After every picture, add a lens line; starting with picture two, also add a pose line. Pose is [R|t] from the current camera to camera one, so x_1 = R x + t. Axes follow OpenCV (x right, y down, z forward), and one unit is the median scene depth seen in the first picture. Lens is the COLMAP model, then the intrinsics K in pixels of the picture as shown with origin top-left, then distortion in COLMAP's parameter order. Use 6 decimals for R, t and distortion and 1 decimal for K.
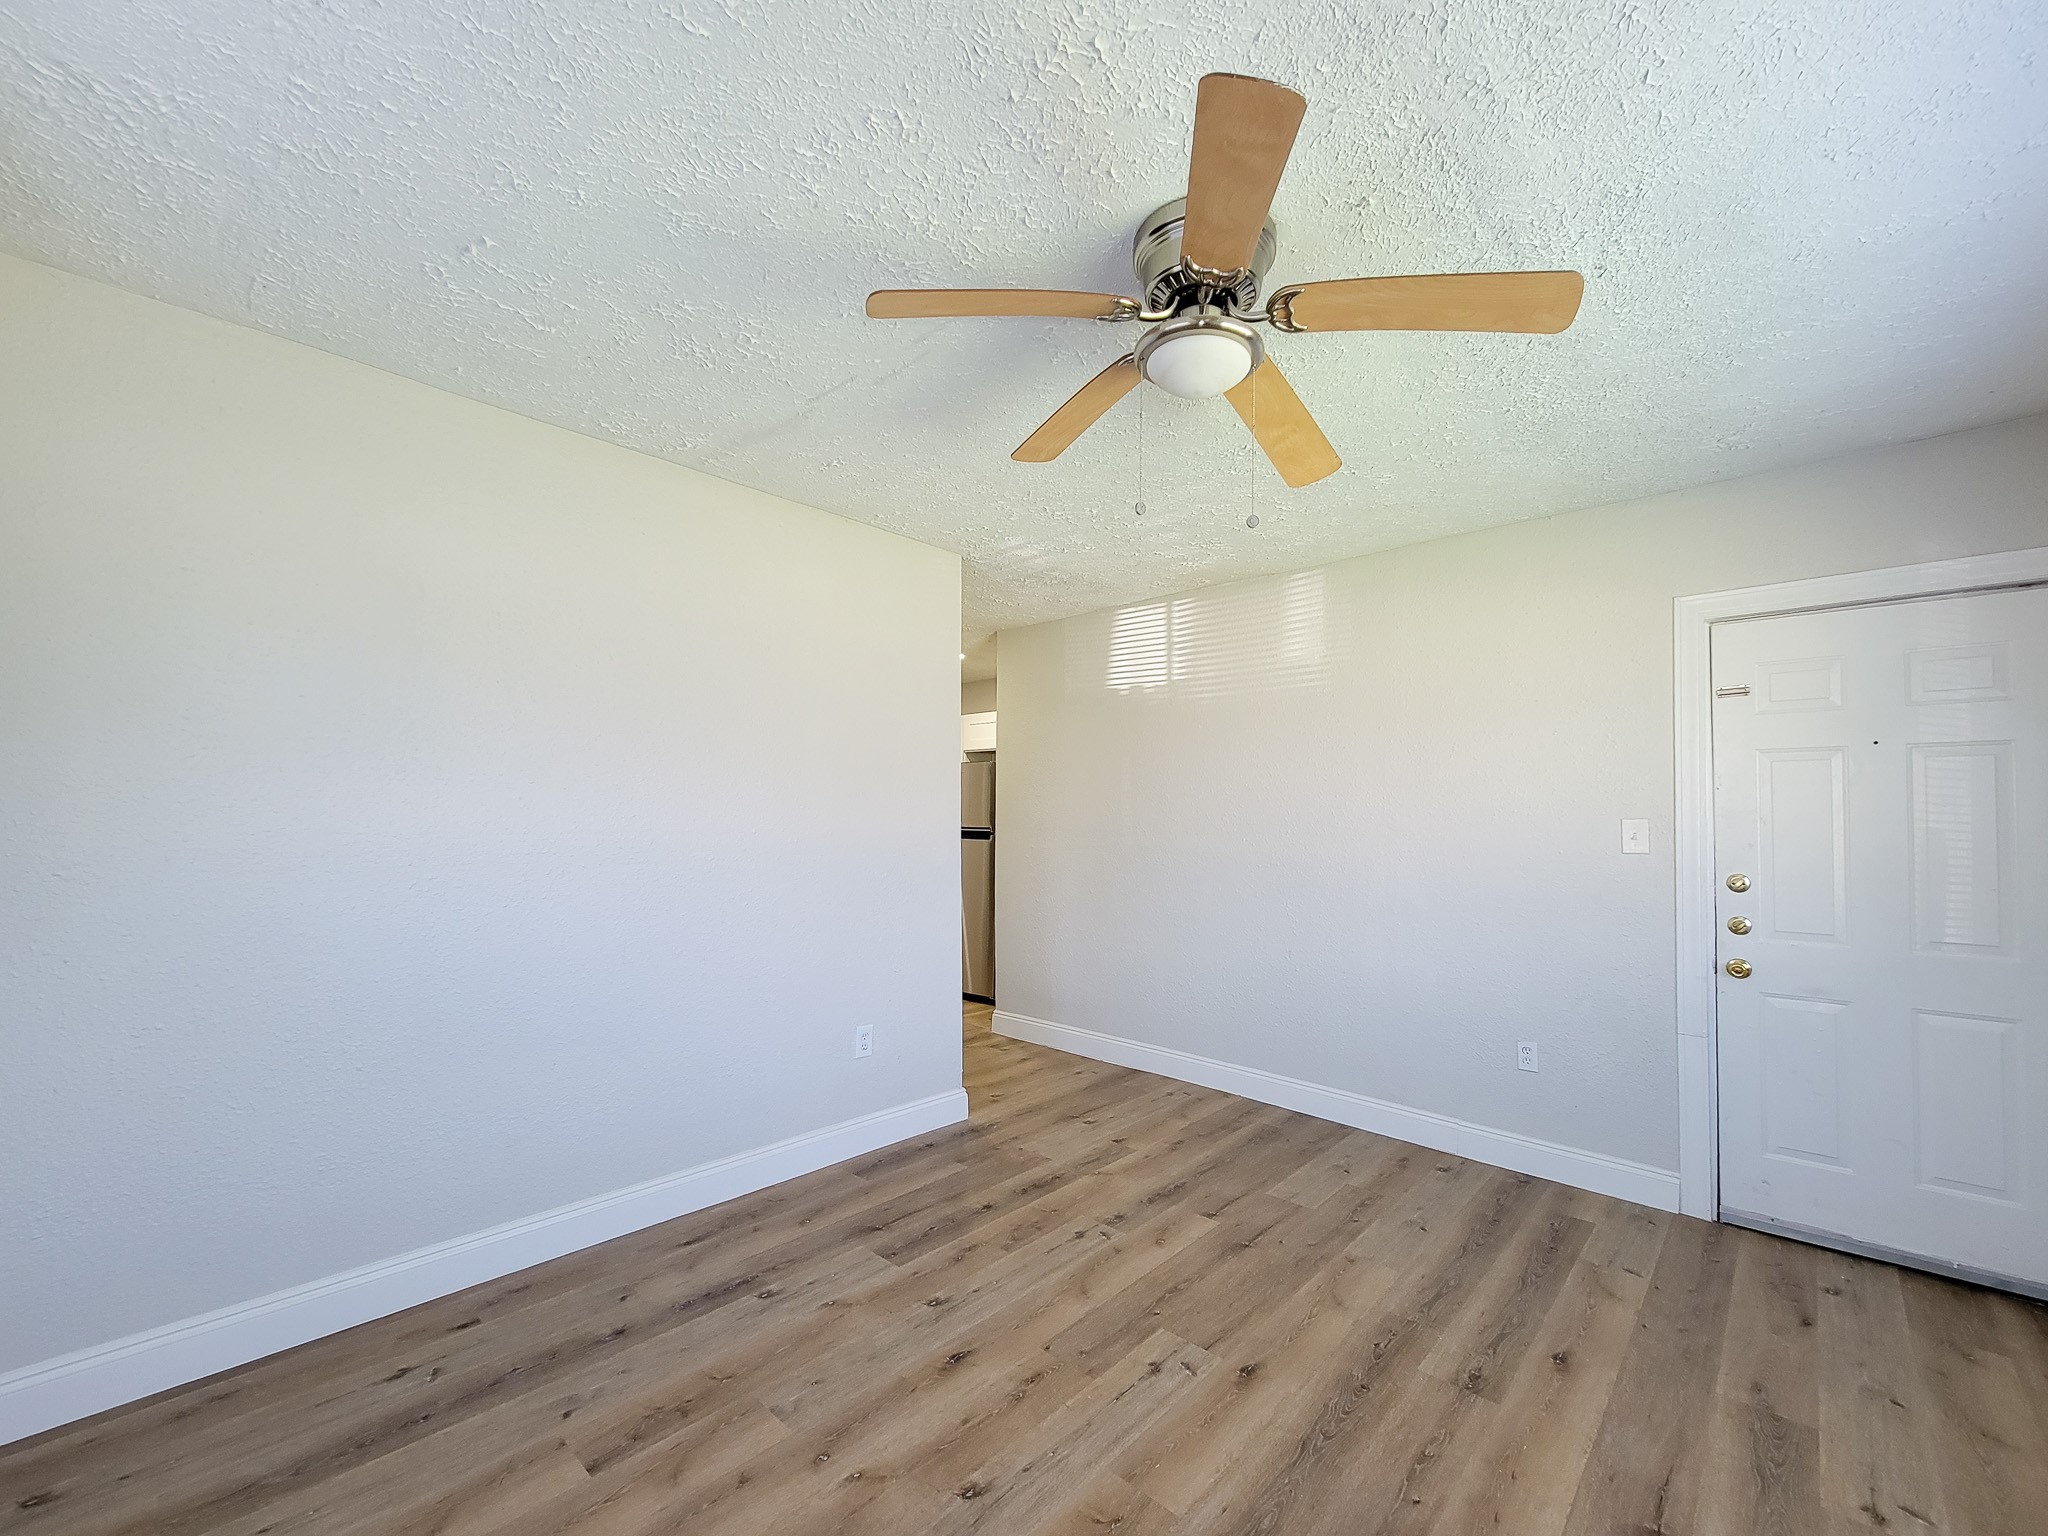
lens RADIAL K [[868.3, 0, 1033.0], [0, 868.3, 792.1], [0, 0, 1]] dist [-0.000444, -0.000565]
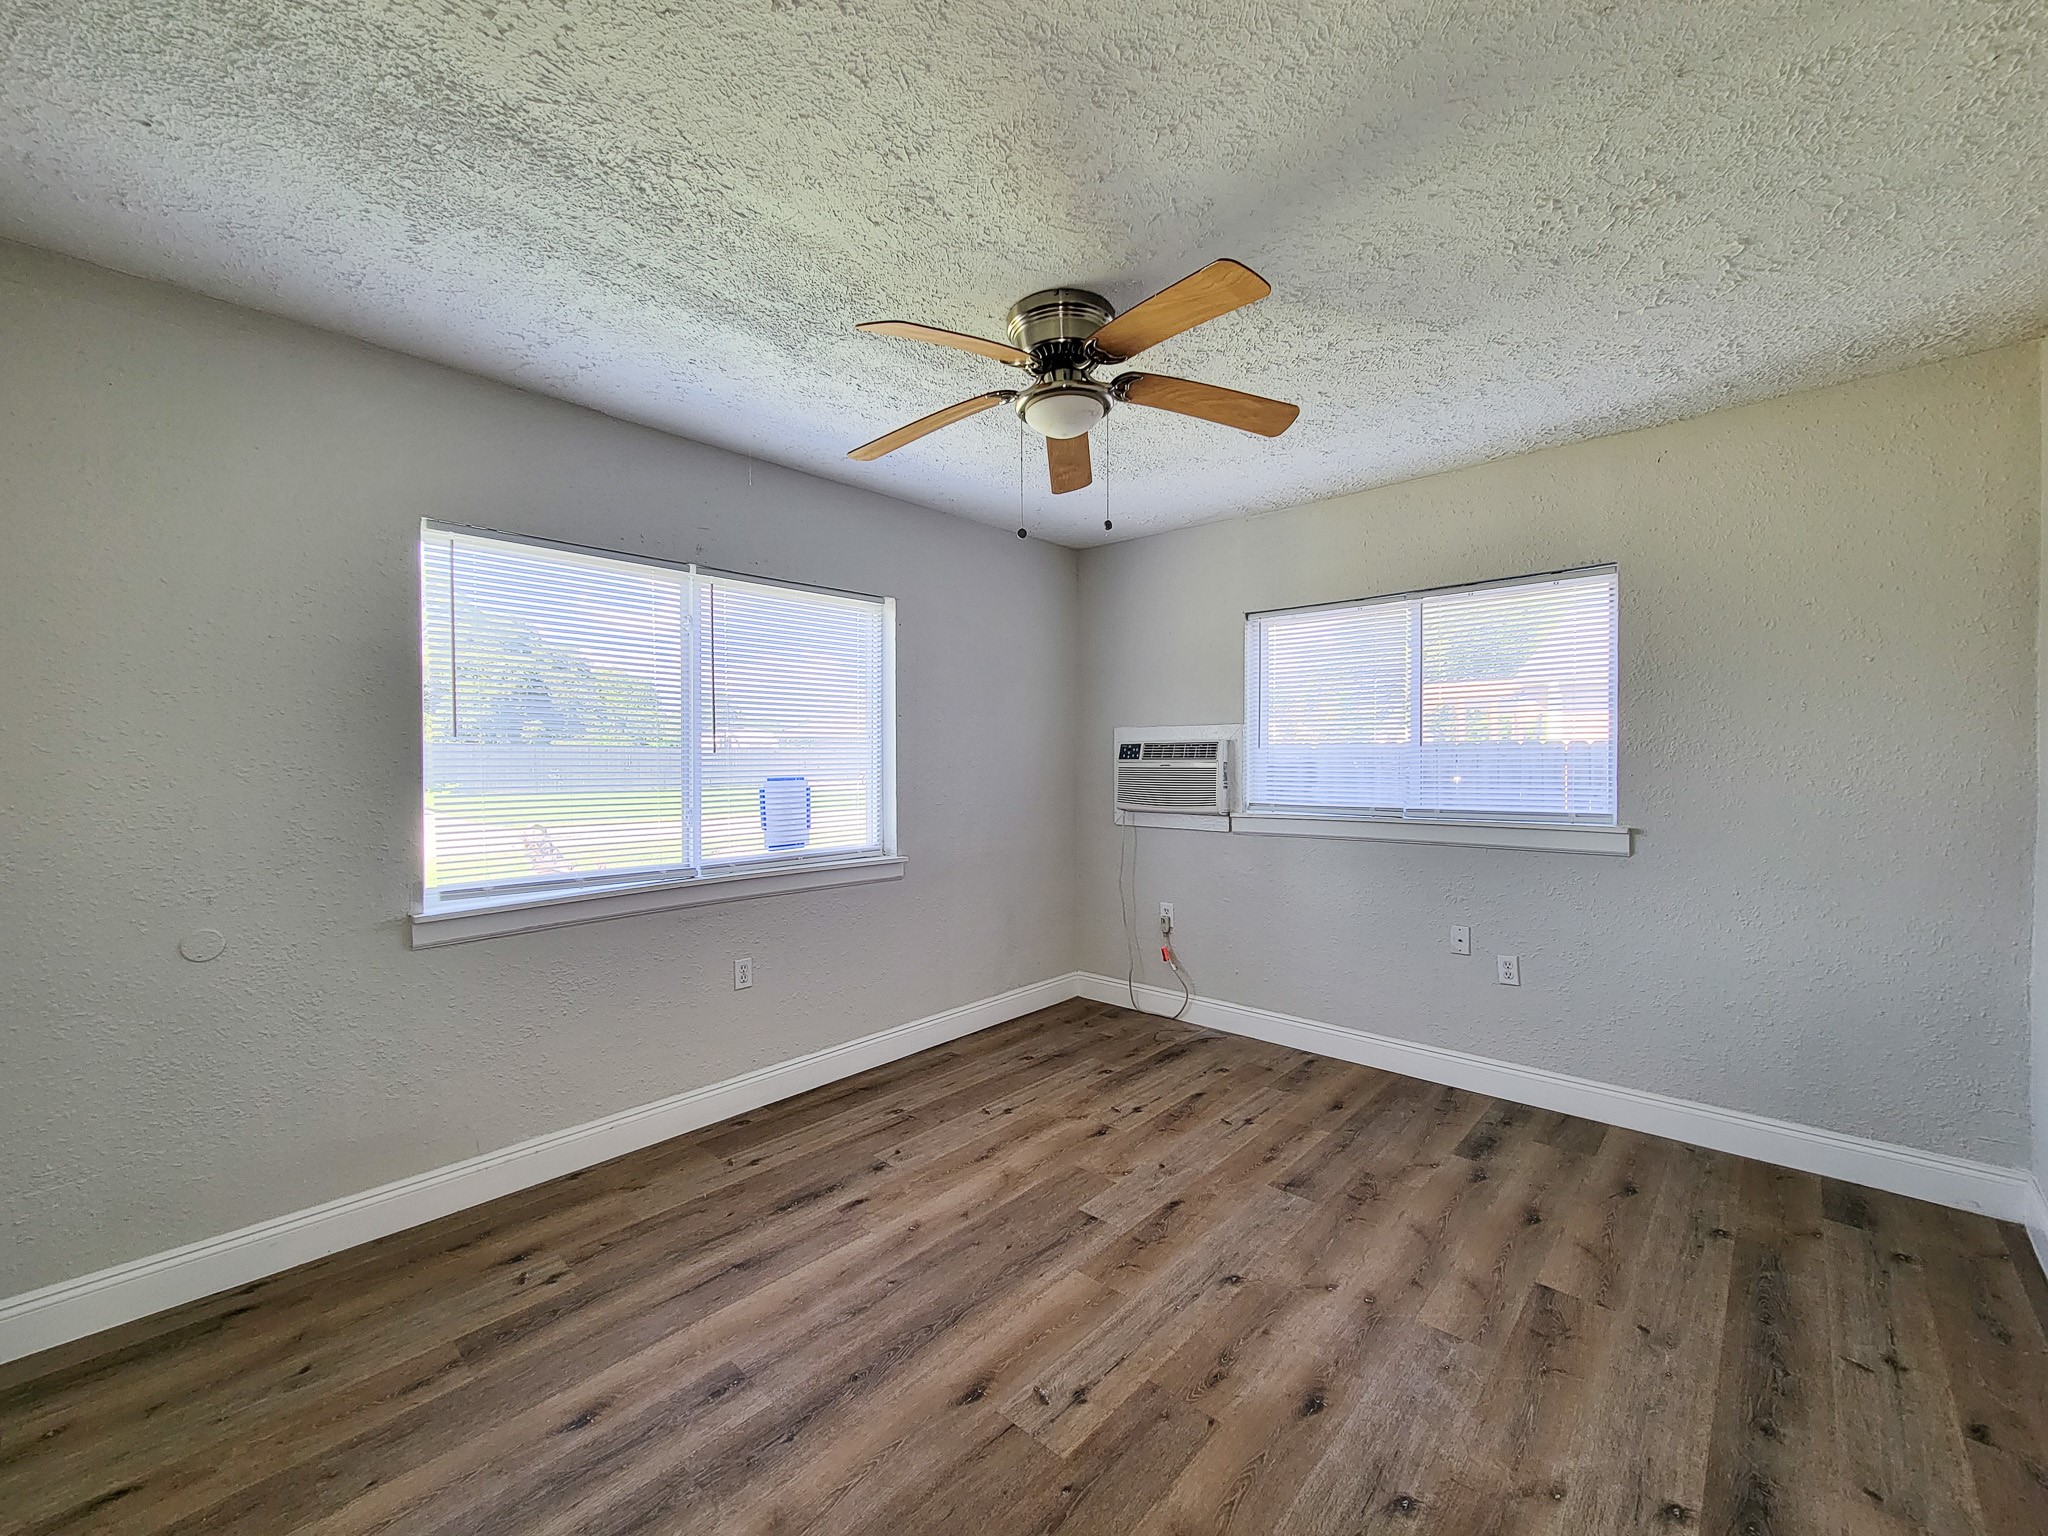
lens RADIAL K [[836.0, 0, 1020.3], [0, 836.0, 761.7], [0, 0, 1]] dist [0.008369, -0.005277]
pose [[-0.999919, -0.005999, 0.011238, 0.183797], [-0.006217, 0.999791, -0.019474, 0.043940], [-0.011119, -0.019542, -0.999747, 1.748540]]
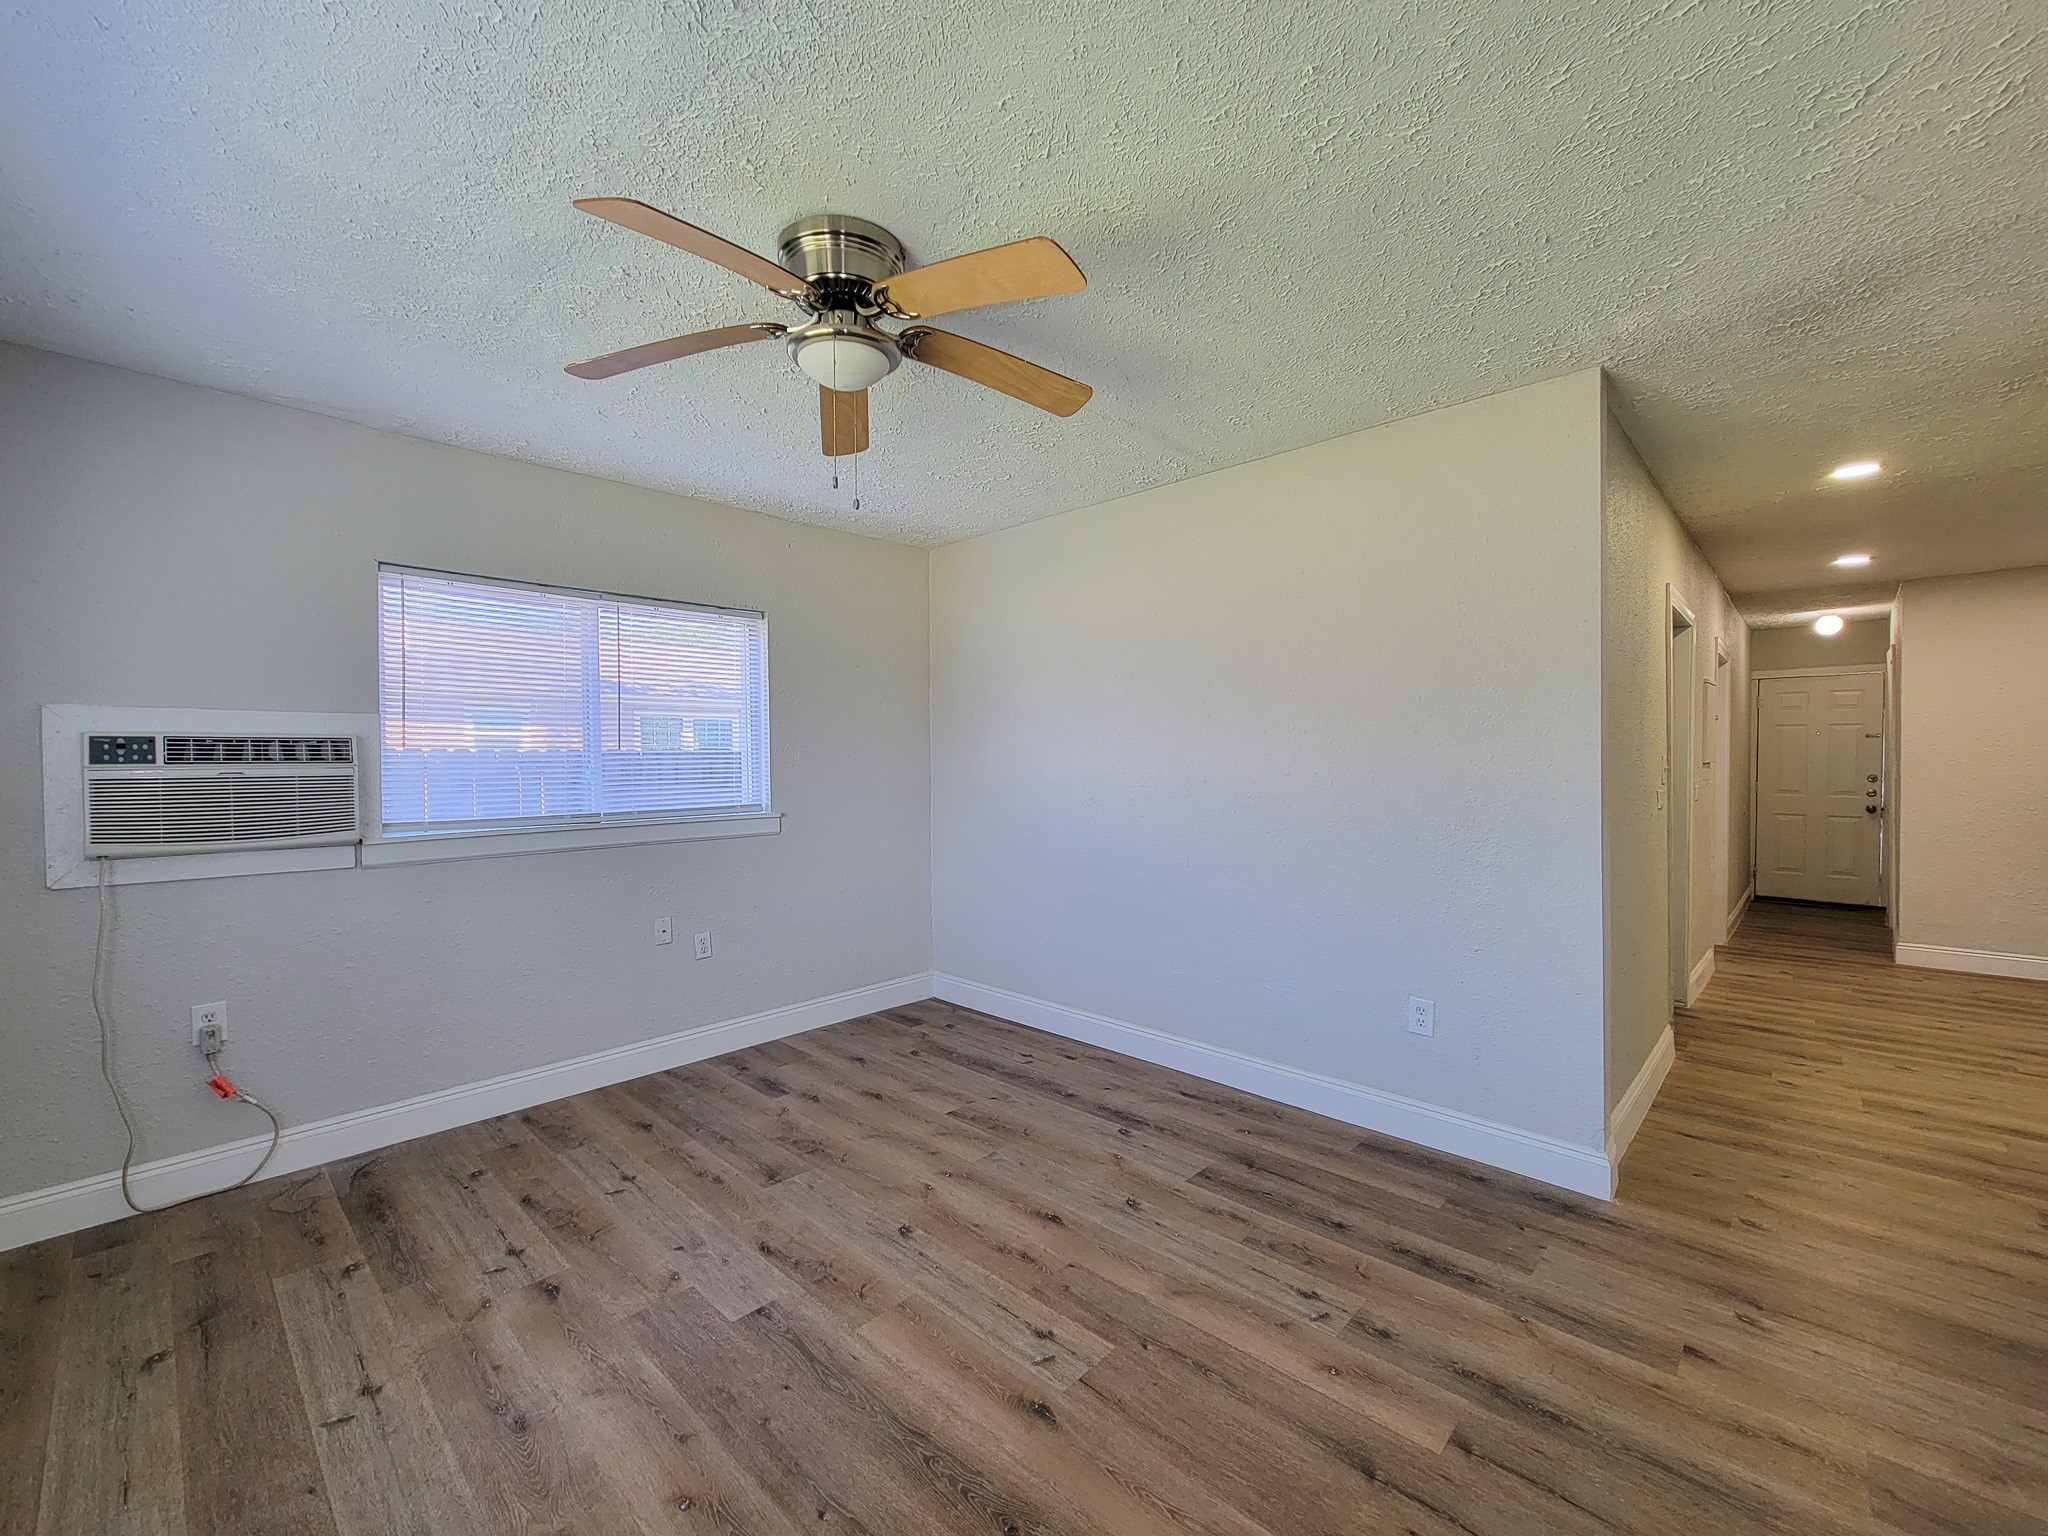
lens RADIAL K [[836.0, 0, 1020.3], [0, 836.0, 761.7], [0, 0, 1]] dist [0.008369, -0.005277]
pose [[-0.028982, -0.009318, -0.999537, 1.005683], [0.031308, 0.999457, -0.010225, 0.042724], [0.999090, -0.031590, -0.028674, 0.963507]]
